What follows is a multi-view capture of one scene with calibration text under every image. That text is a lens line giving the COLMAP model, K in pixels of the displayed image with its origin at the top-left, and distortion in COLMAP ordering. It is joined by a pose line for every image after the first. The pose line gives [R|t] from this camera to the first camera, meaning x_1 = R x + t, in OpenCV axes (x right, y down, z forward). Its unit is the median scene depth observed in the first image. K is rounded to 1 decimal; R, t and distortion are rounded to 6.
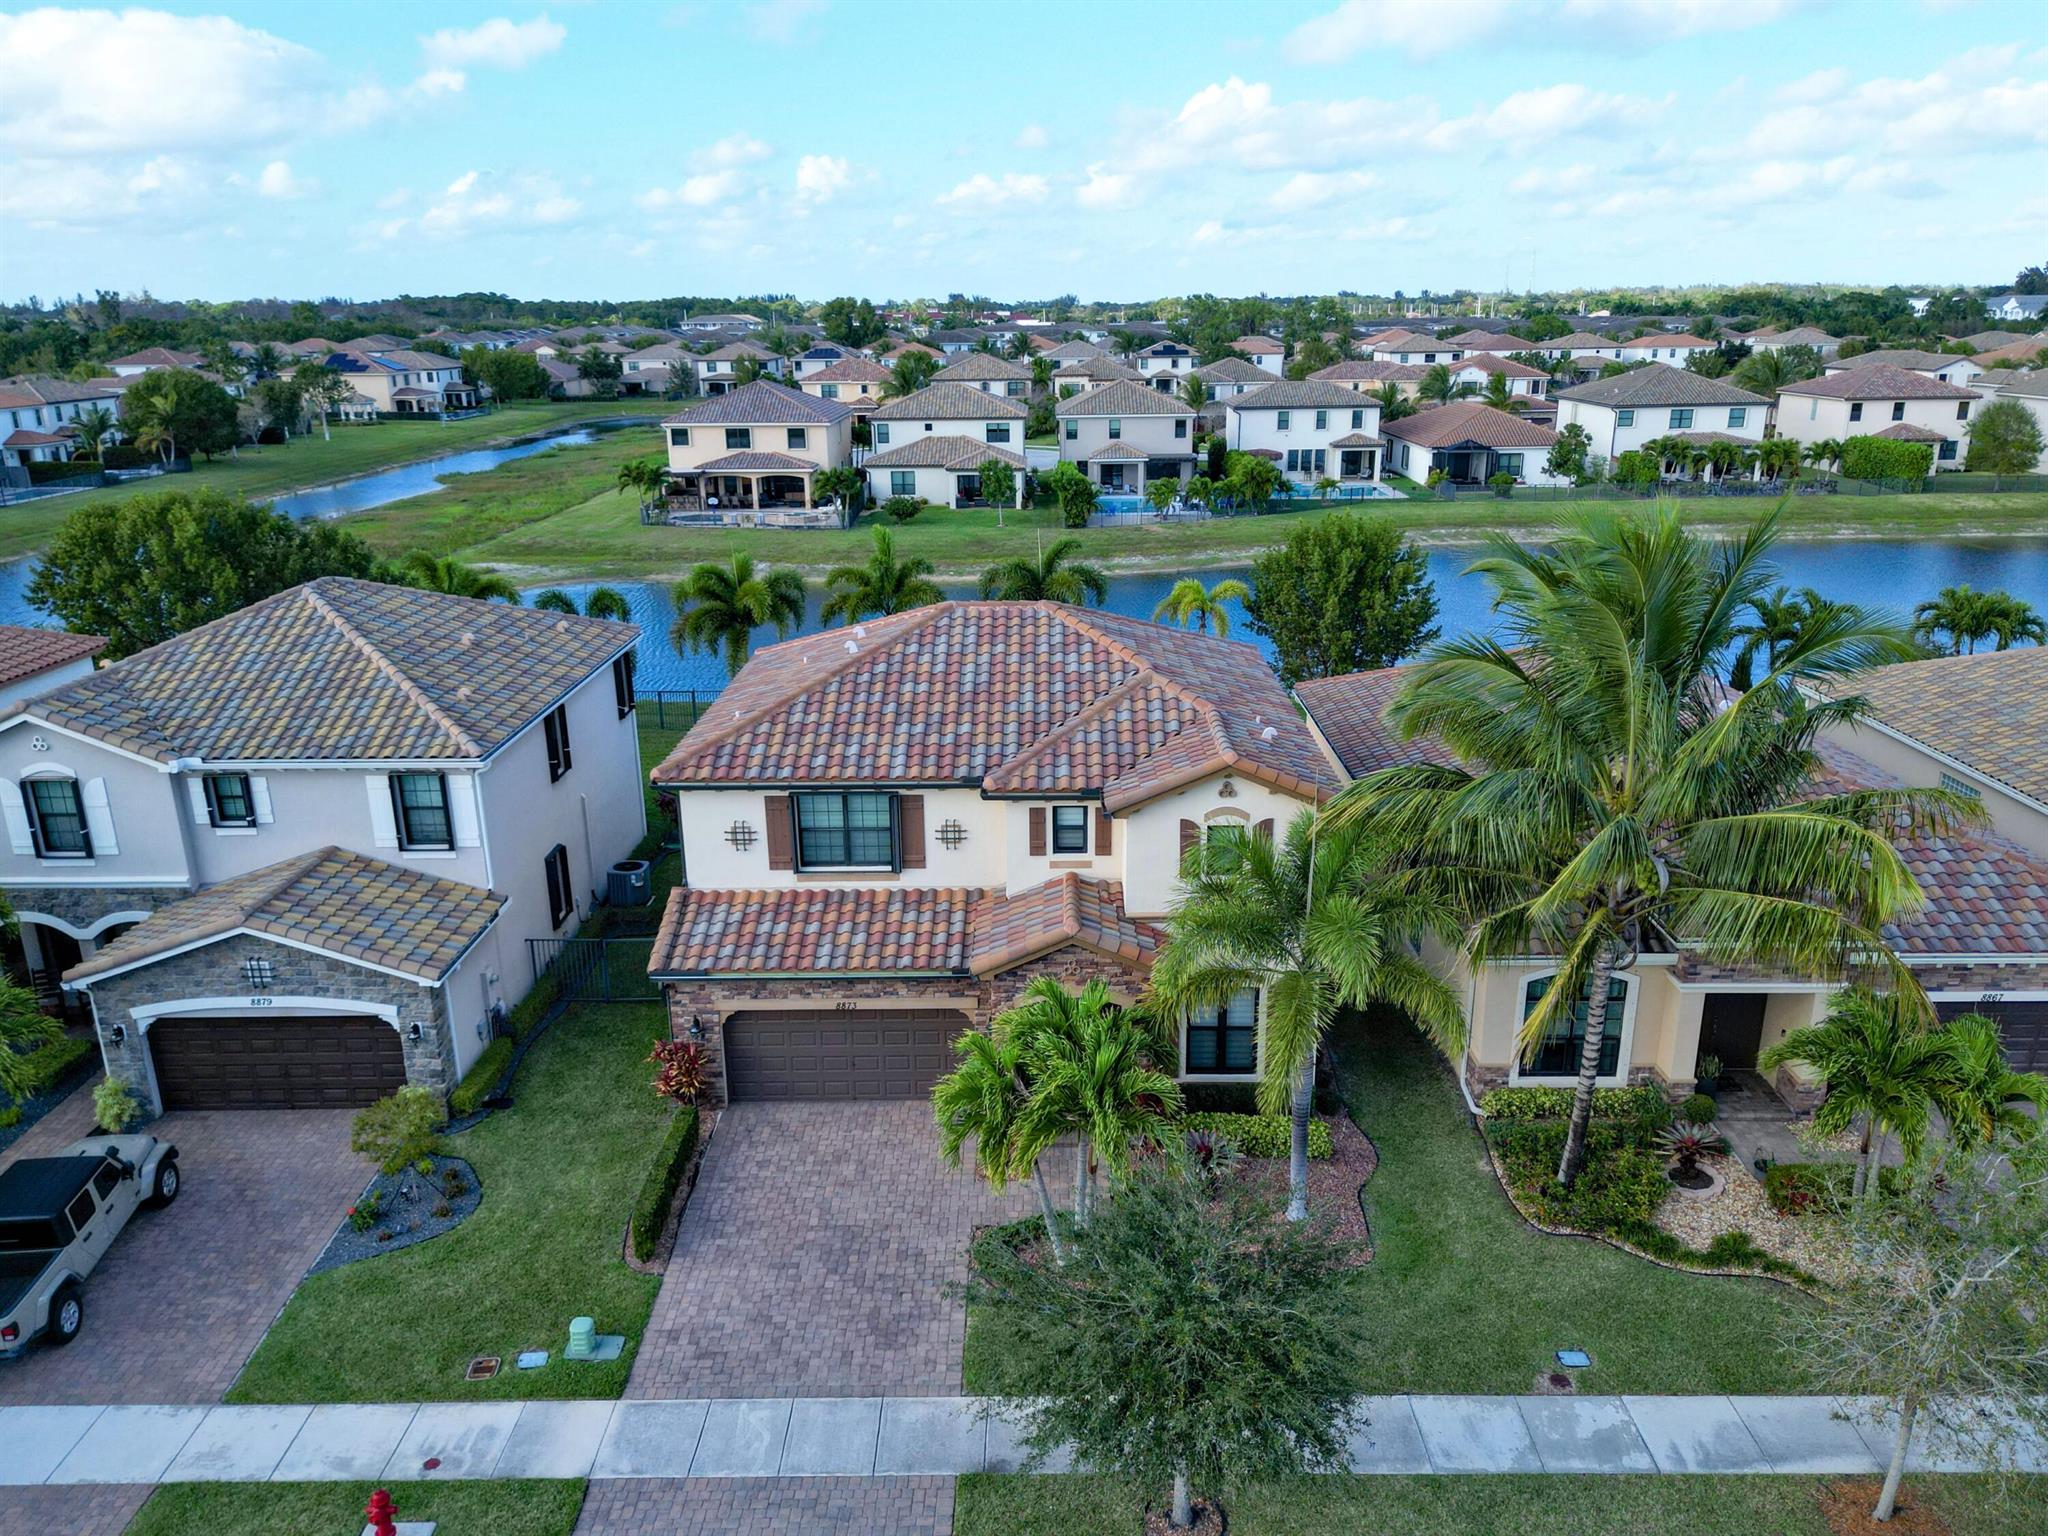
lens RADIAL K [[1570.1, 0, 1024.0], [0, 1570.1, 768.0], [0, 0, 1]] dist [0.031398, -0.006271]
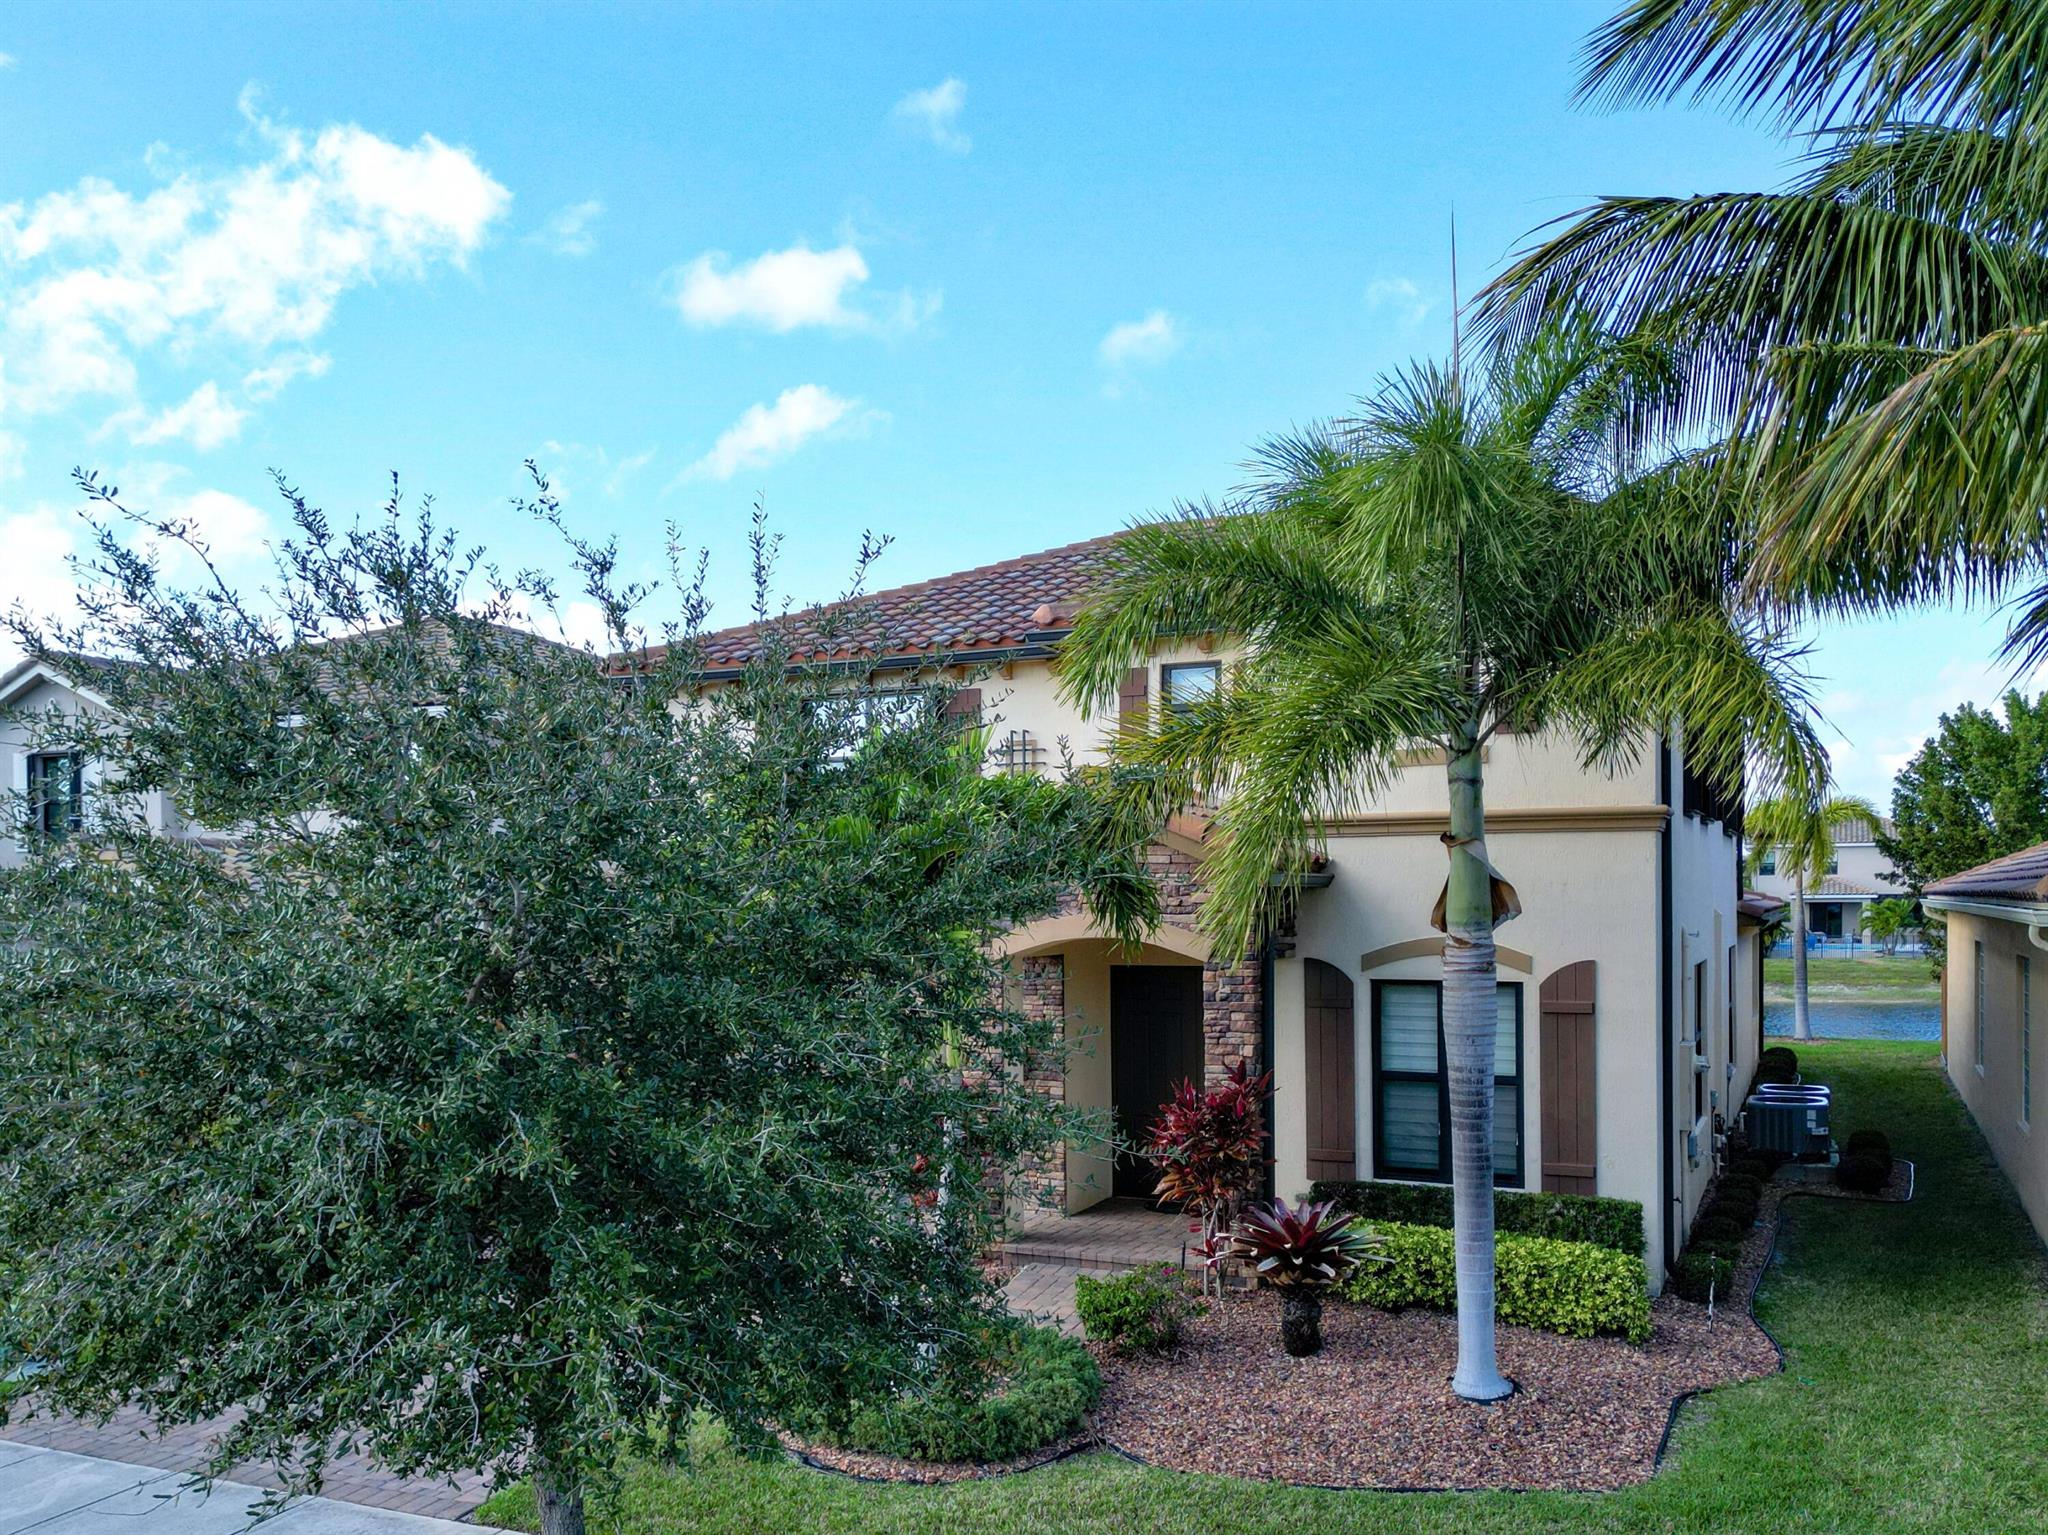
lens RADIAL K [[1769.1, 0, 1024.0], [0, 1769.1, 767.5], [0, 0, 1]] dist [0.003447, -0.002068]
pose [[0.904083, -0.025190, -0.426614, 0.239427], [-0.138251, 0.927343, -0.347738, 0.280588], [0.404377, 0.373364, 0.834913, 0.470406]]
